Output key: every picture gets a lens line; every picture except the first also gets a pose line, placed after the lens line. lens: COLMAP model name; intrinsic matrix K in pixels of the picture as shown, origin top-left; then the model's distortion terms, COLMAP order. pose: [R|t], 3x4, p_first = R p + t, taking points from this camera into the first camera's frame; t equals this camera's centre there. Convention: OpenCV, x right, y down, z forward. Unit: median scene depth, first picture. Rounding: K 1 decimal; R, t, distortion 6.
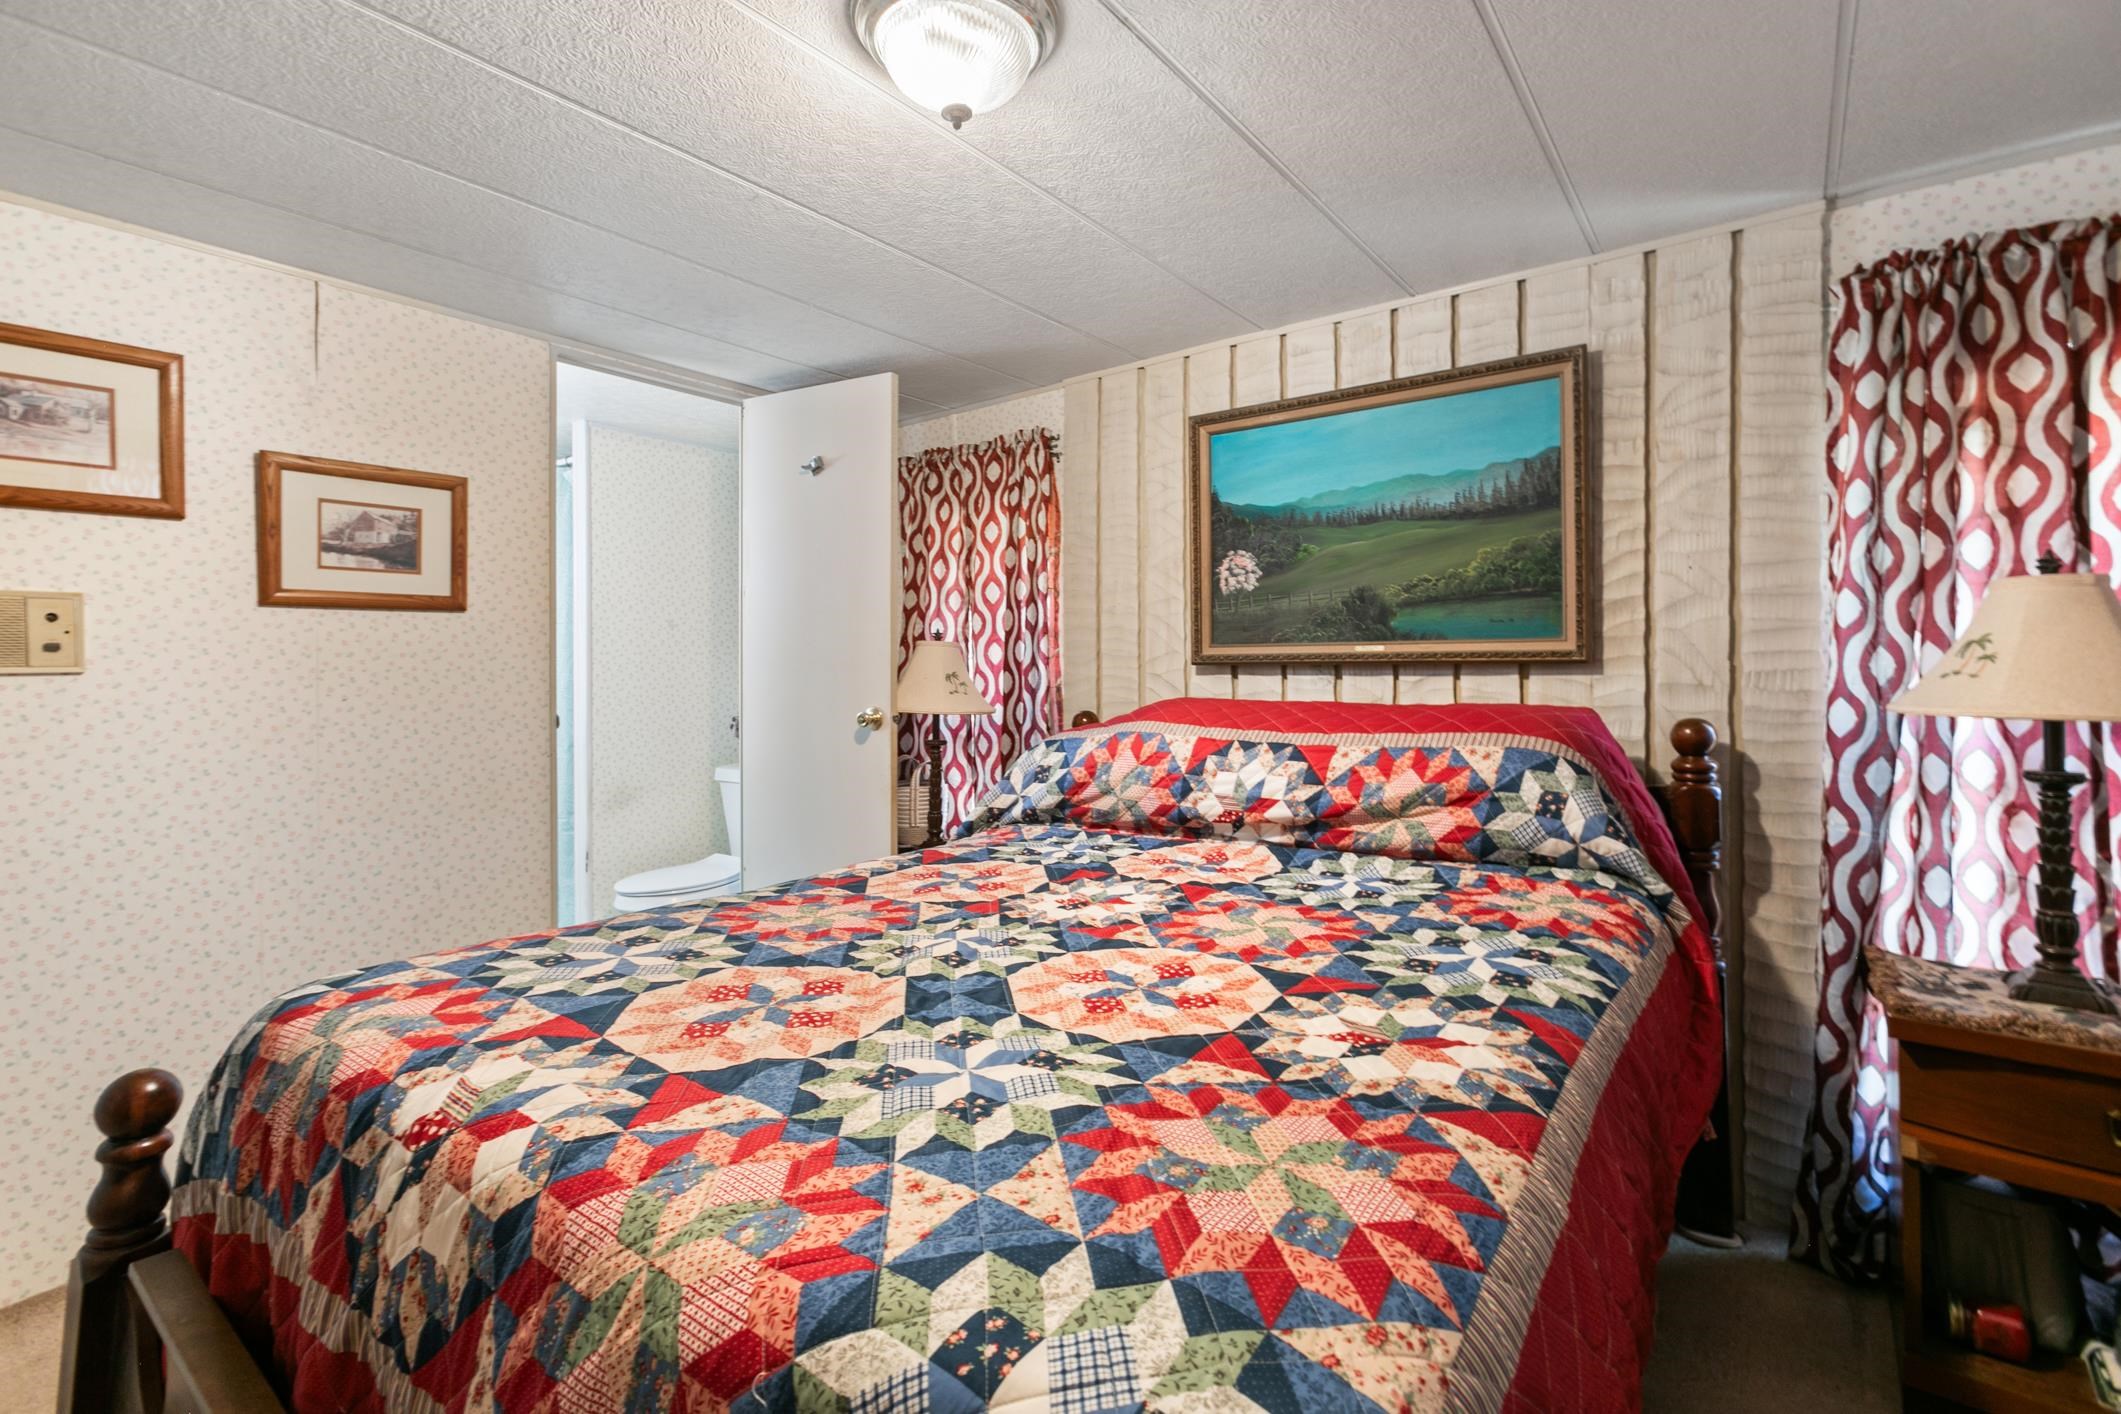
lens RADIAL K [[968.6, 0, 1062.0], [0, 968.6, 664.6], [0, 0, 1]] dist [-0.027629, 0.014648]
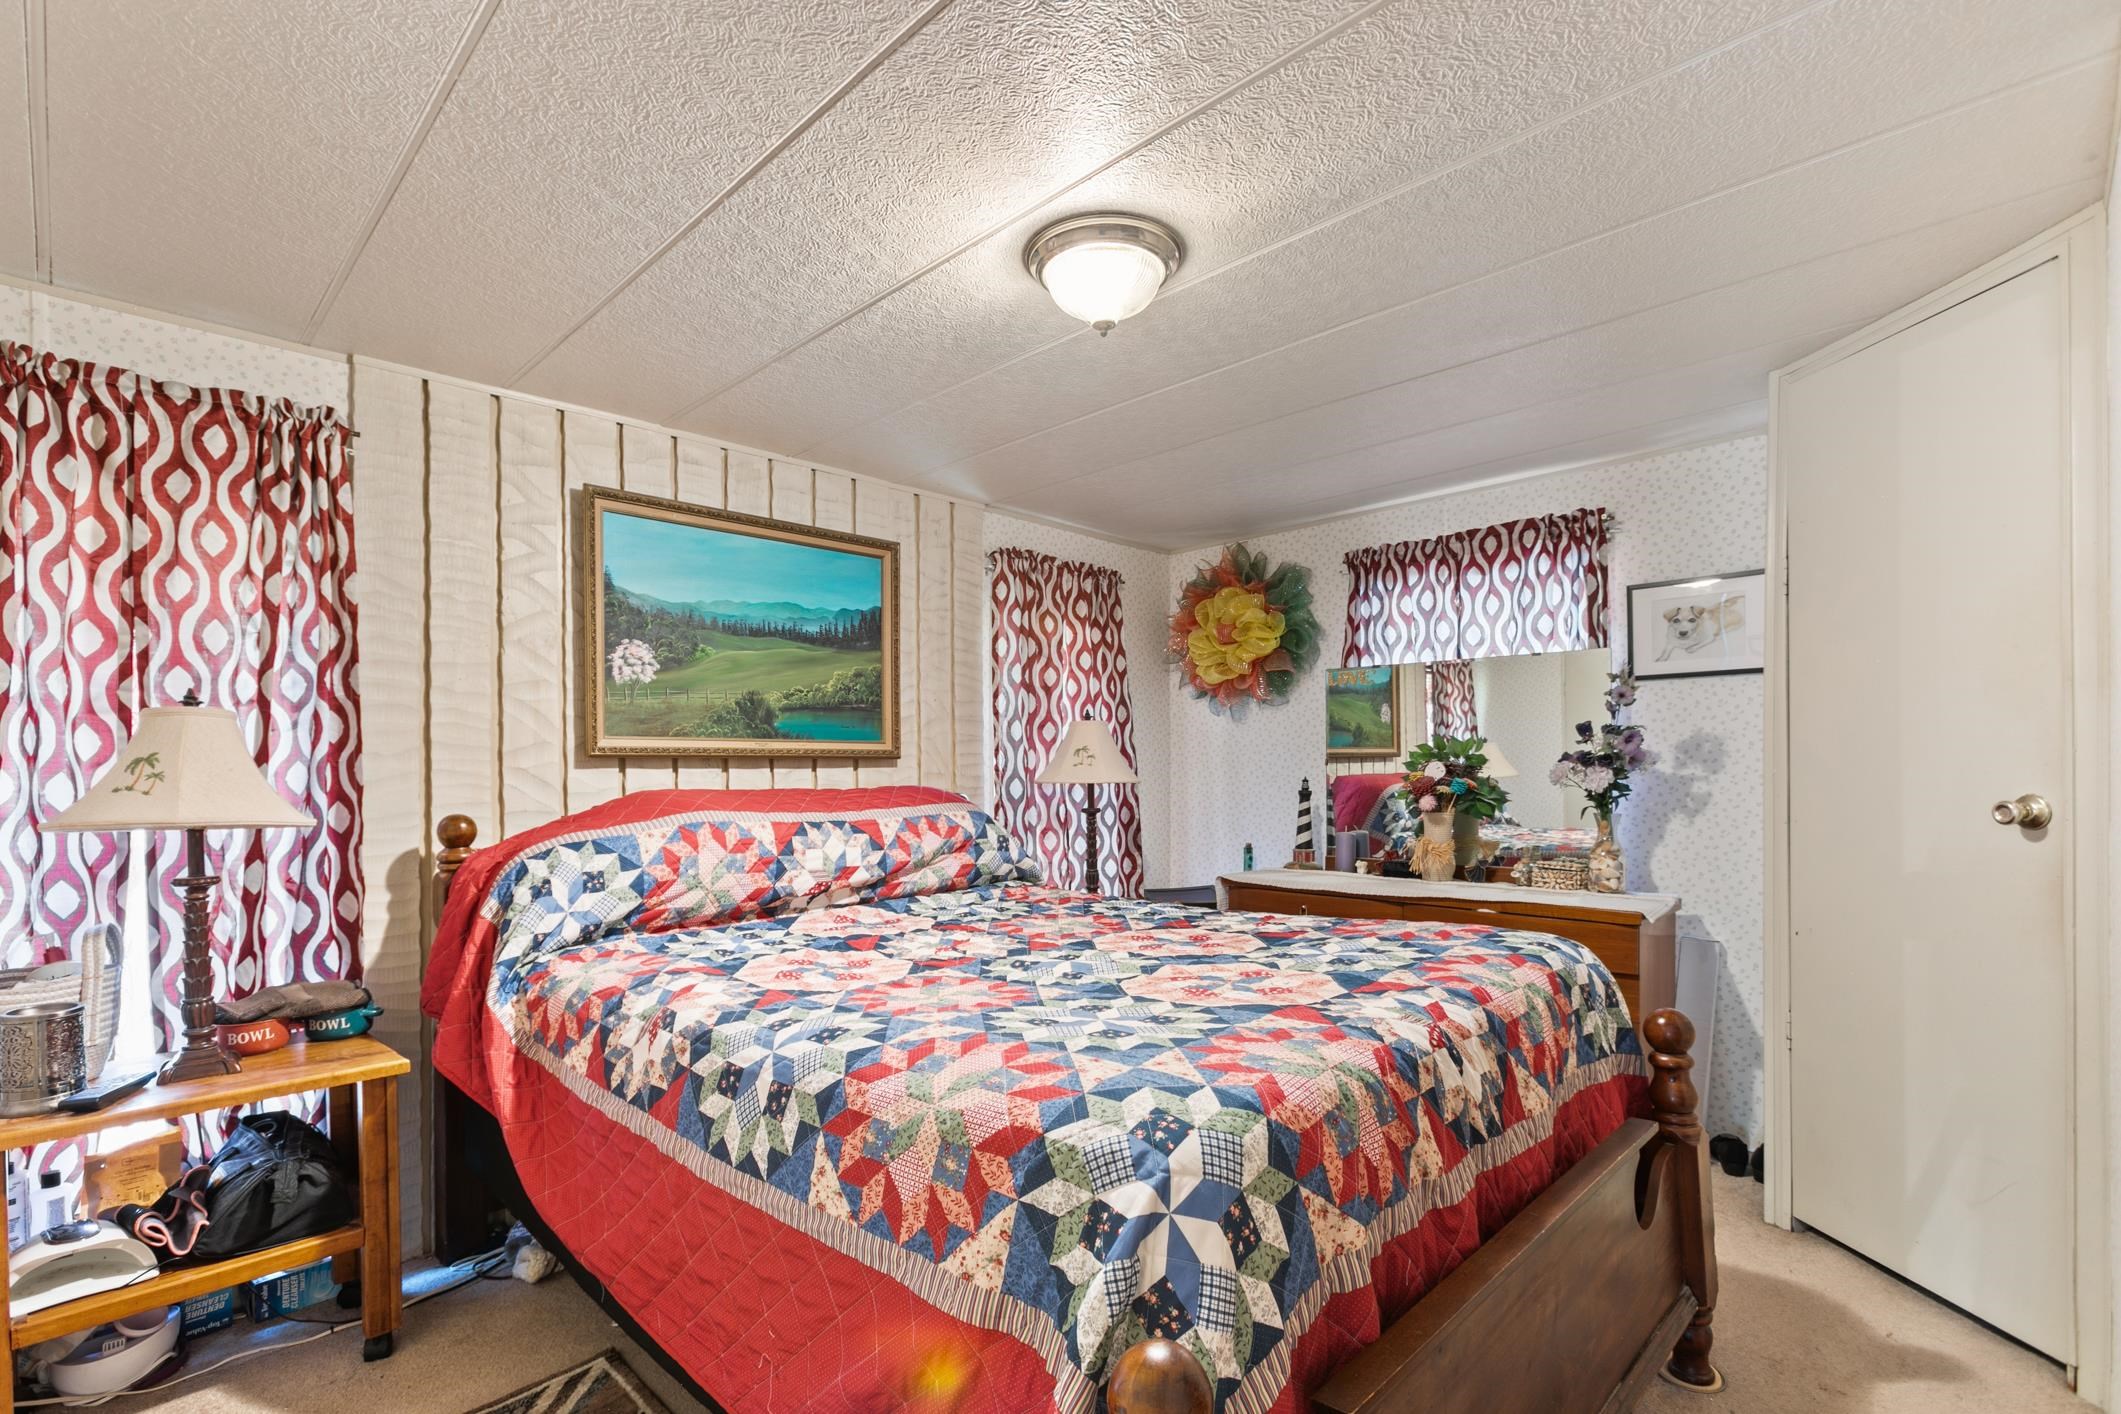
lens RADIAL K [[983.0, 0, 1064.1], [0, 983.0, 781.8], [0, 0, 1]] dist [-0.027958, 0.015405]
pose [[0.129690, -0.002238, 0.991552, -0.891674], [0.008665, 0.999962, 0.001124, 0.032686], [-0.991517, 0.008446, 0.129704, 0.543483]]
